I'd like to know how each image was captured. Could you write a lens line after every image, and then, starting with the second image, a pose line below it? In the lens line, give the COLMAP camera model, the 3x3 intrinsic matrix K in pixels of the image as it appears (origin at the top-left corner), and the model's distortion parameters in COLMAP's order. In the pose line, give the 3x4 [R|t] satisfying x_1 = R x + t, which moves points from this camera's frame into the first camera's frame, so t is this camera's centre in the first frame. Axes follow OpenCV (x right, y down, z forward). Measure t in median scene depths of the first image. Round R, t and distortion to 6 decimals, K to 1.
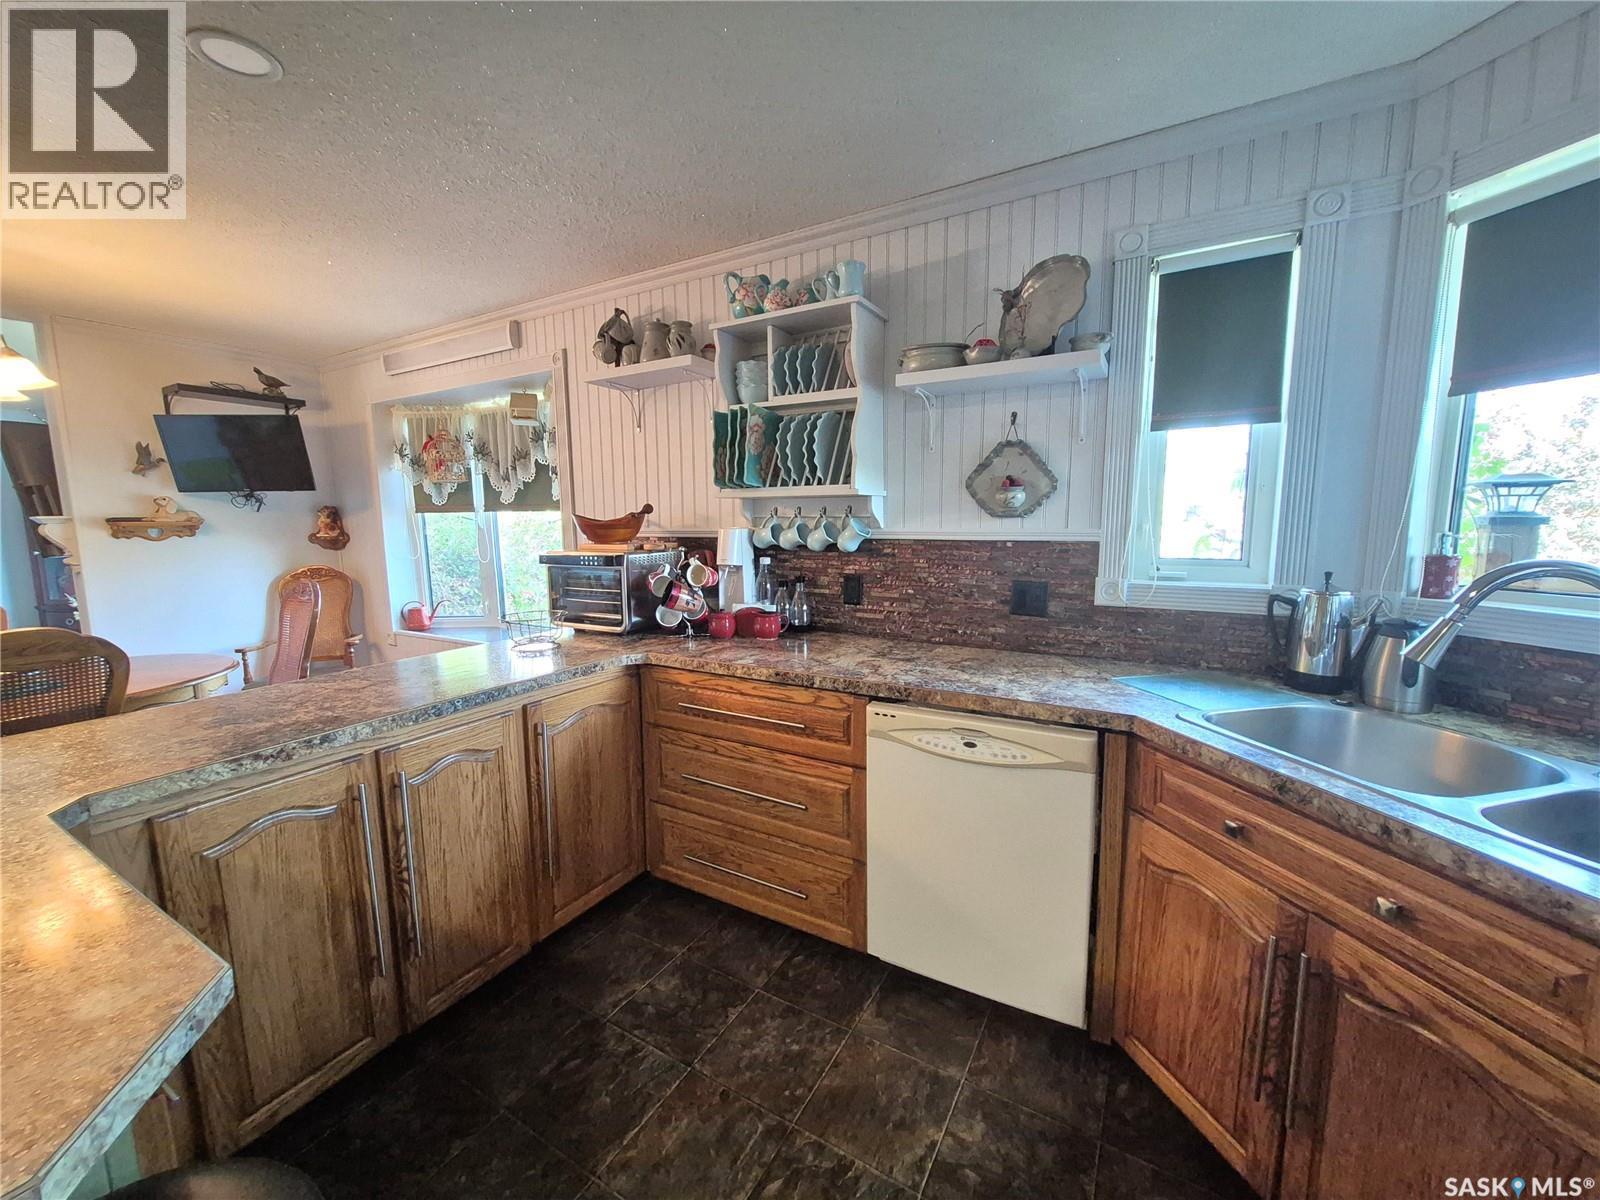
lens RADIAL K [[621.1, 0, 803.4], [0, 621.1, 601.7], [0, 0, 1]] dist [0.006521, -0.001543]
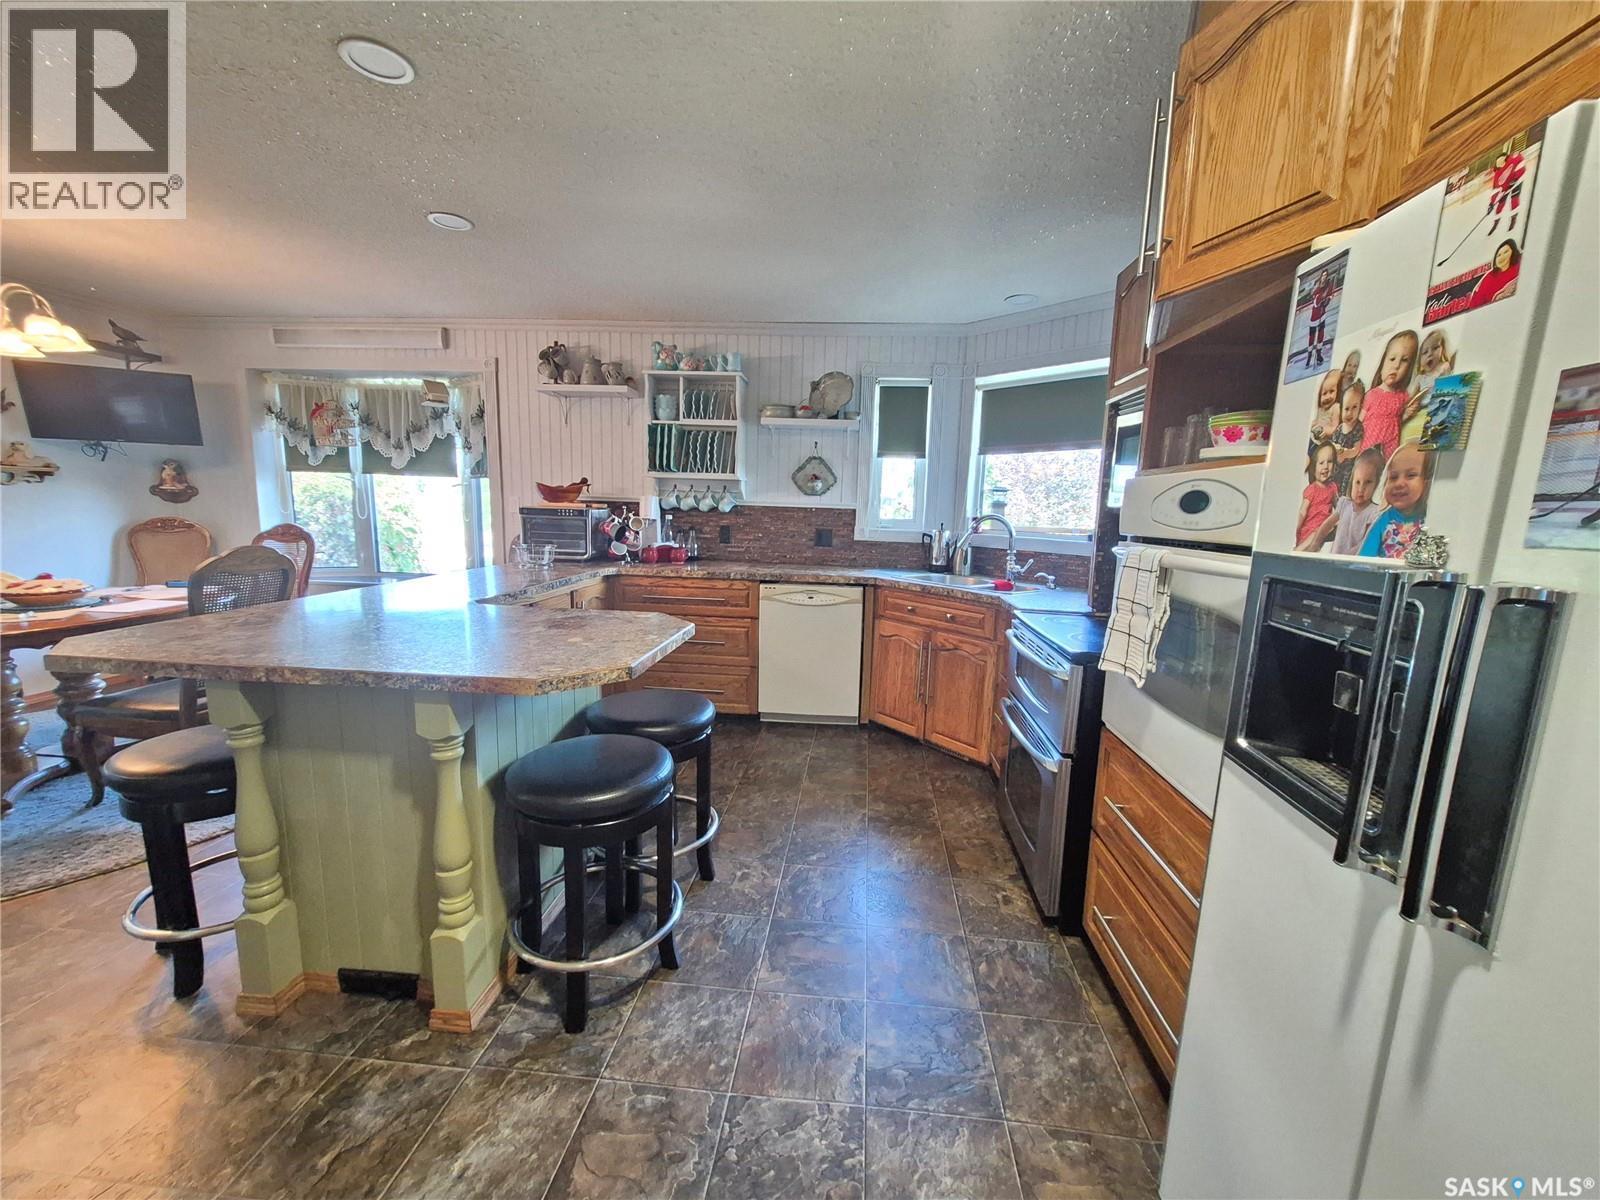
lens RADIAL K [[621.1, 0, 811.1], [0, 621.1, 599.3], [0, 0, 1]] dist [0.006521, -0.001543]
pose [[0.904258, -0.027619, 0.426092, -0.512656], [0.017269, 0.999455, 0.028136, 0.133211], [-0.426637, -0.018084, 0.904242, -0.758967]]
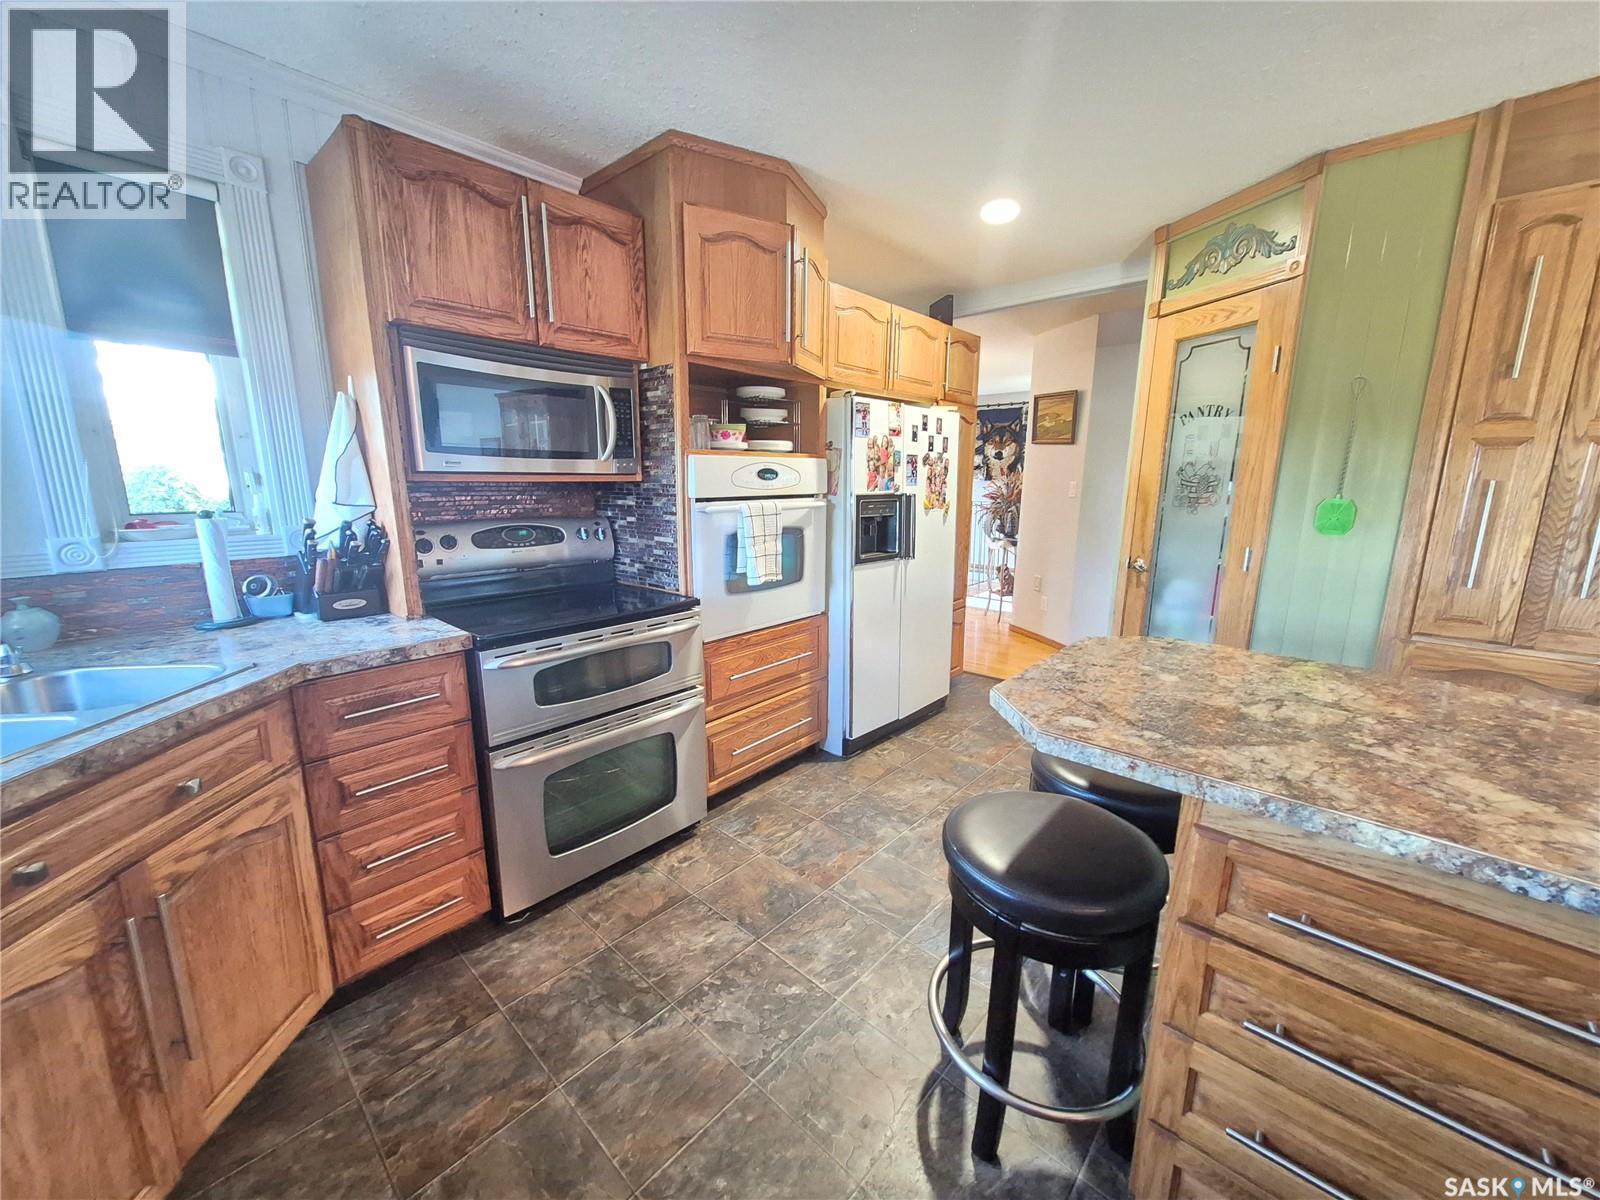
lens RADIAL K [[621.1, 0, 802.8], [0, 621.1, 596.9], [0, 0, 1]] dist [0.006521, -0.001543]
pose [[-0.978513, -0.039274, 0.202409, -0.198590], [0.027342, 0.948303, 0.316186, -0.090913], [-0.204363, 0.314927, -0.926853, 0.798063]]
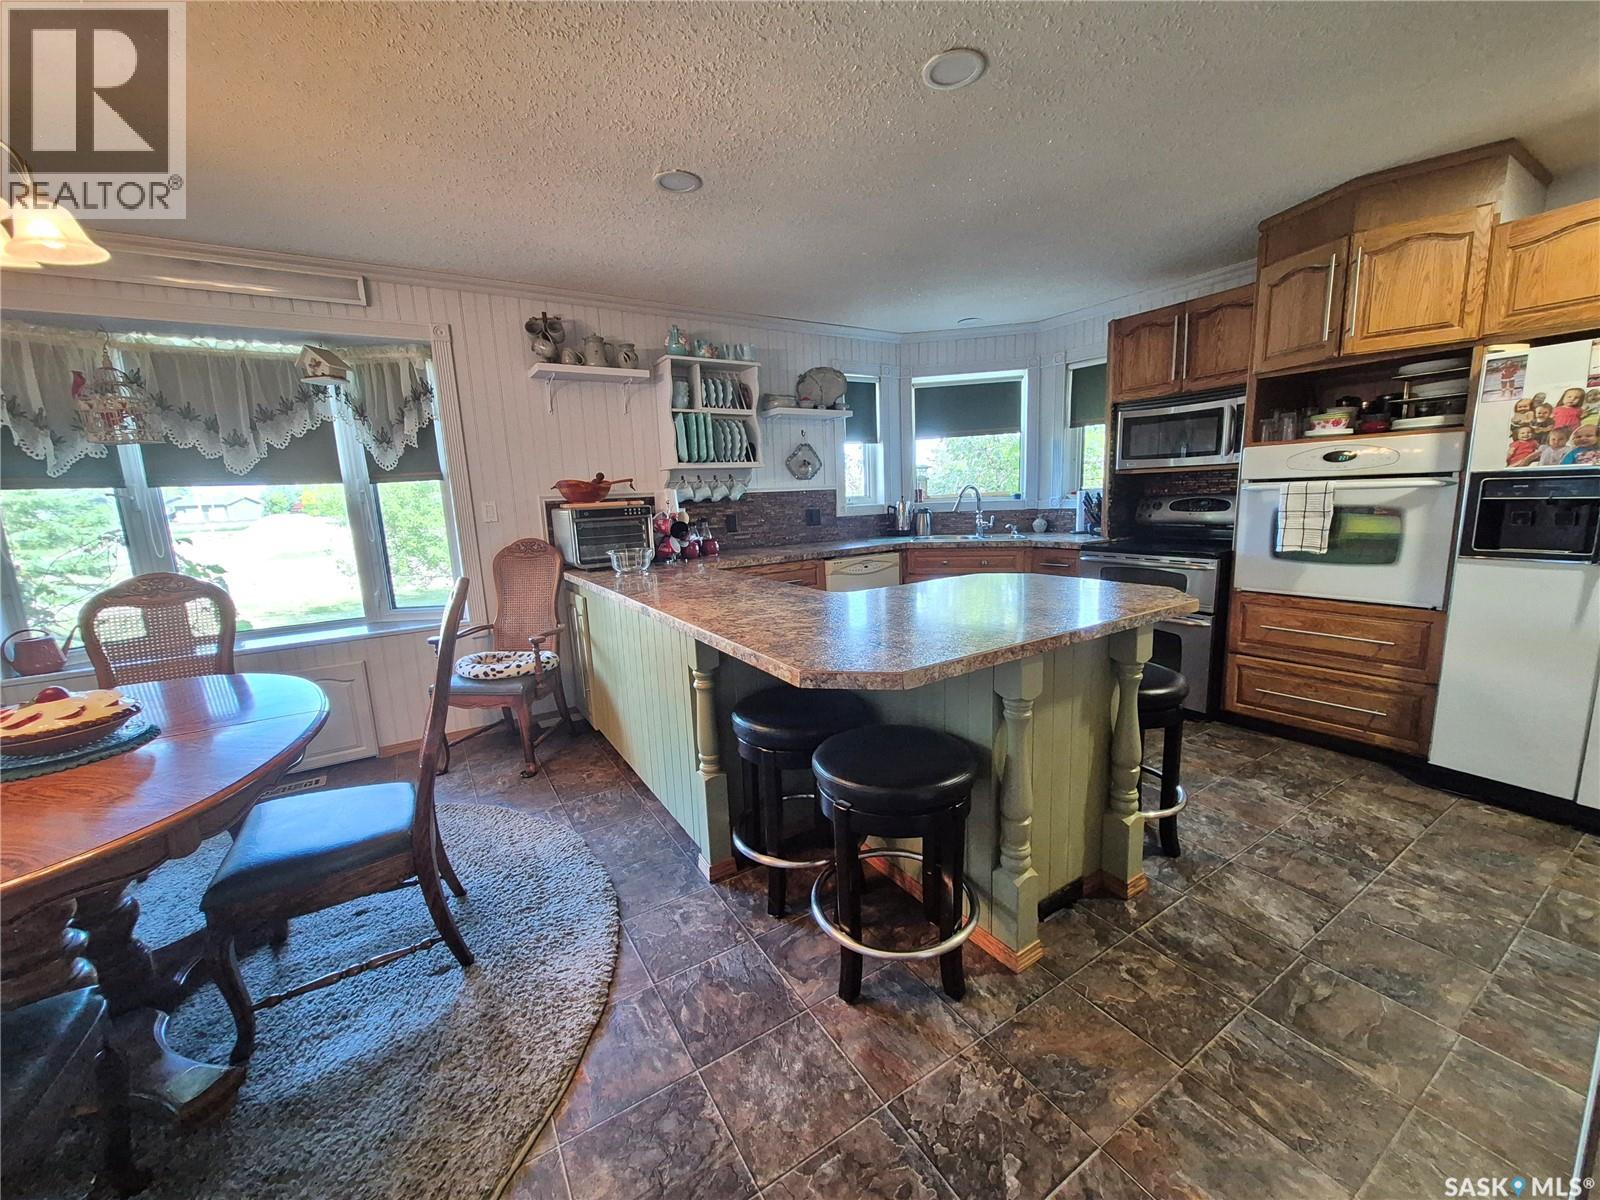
lens RADIAL K [[621.1, 0, 798.2], [0, 621.1, 597.4], [0, 0, 1]] dist [0.006521, -0.001543]
pose [[0.470272, -0.158886, 0.868101, -1.575408], [0.152302, 0.983513, 0.097504, 0.049026], [-0.869281, 0.086360, 0.486717, 0.020918]]
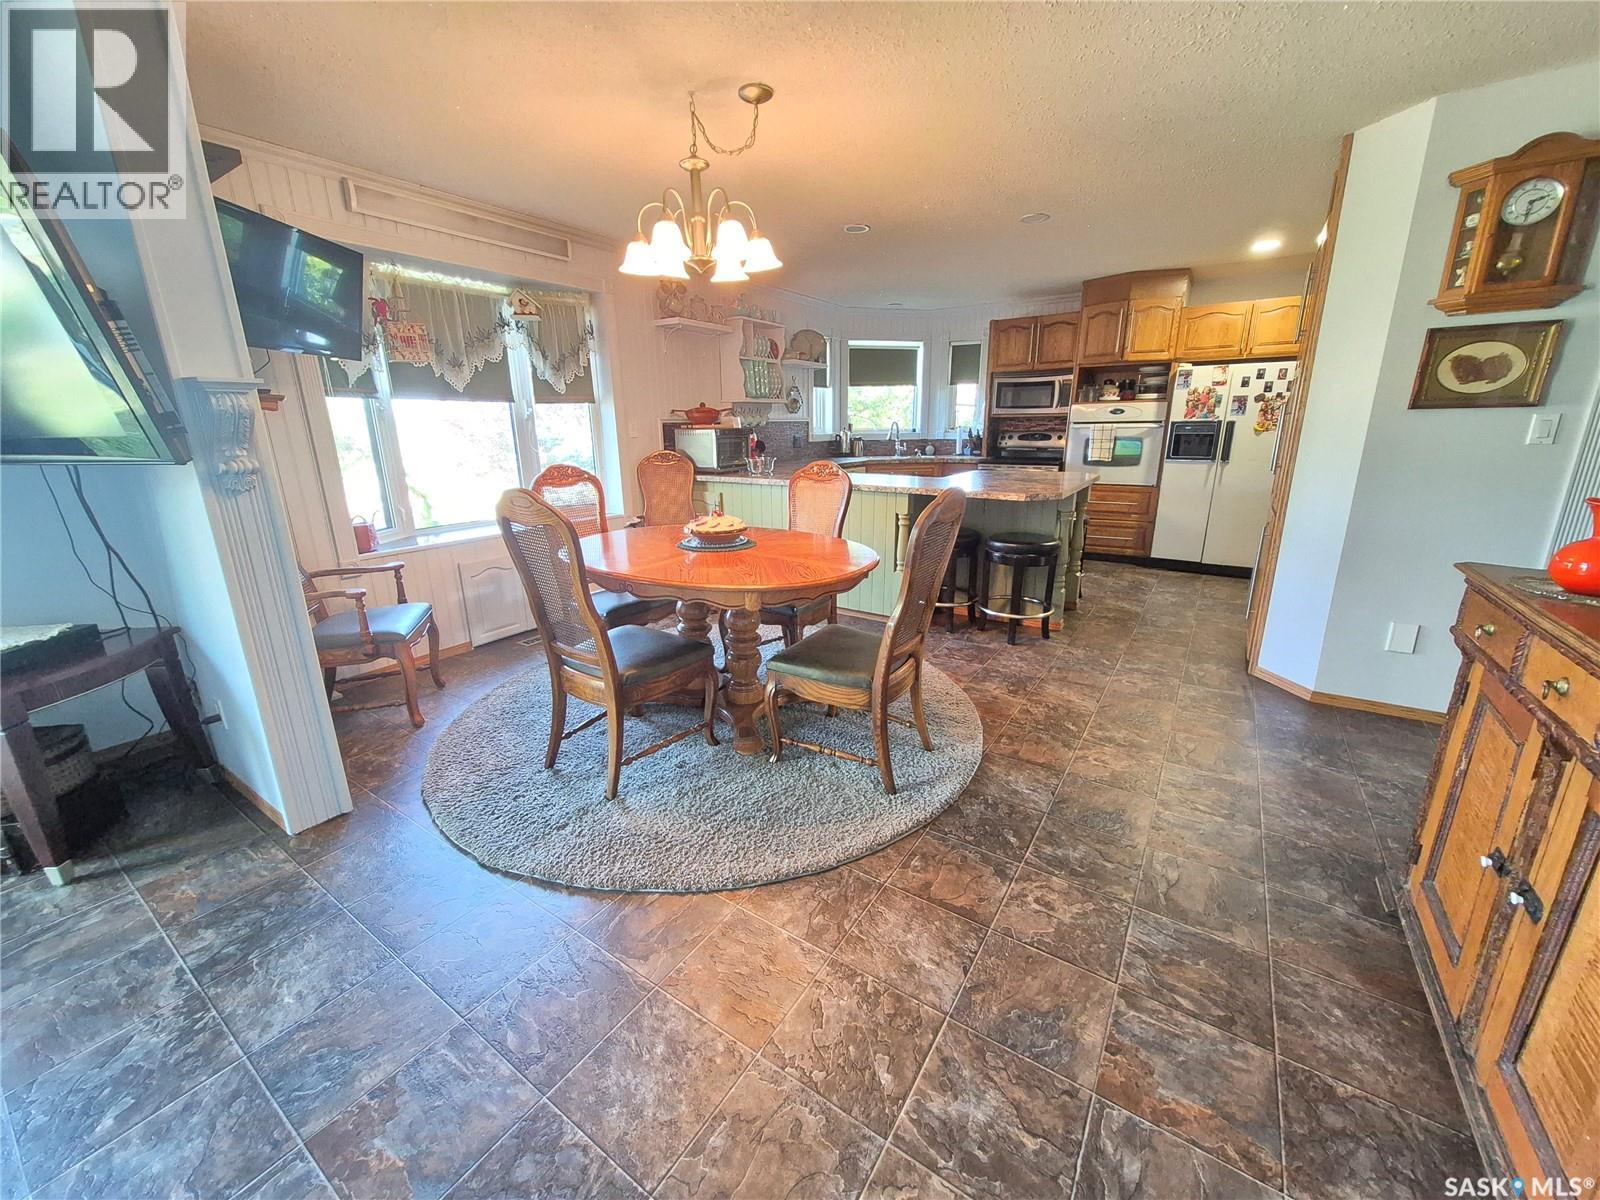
lens RADIAL K [[621.1, 0, 795.2], [0, 621.1, 593.7], [0, 0, 1]] dist [0.006521, -0.001543]
pose [[0.075222, -0.257160, 0.963437, -2.659218], [0.140933, 0.959217, 0.245030, -0.036728], [-0.987157, 0.117349, 0.108396, 0.773862]]
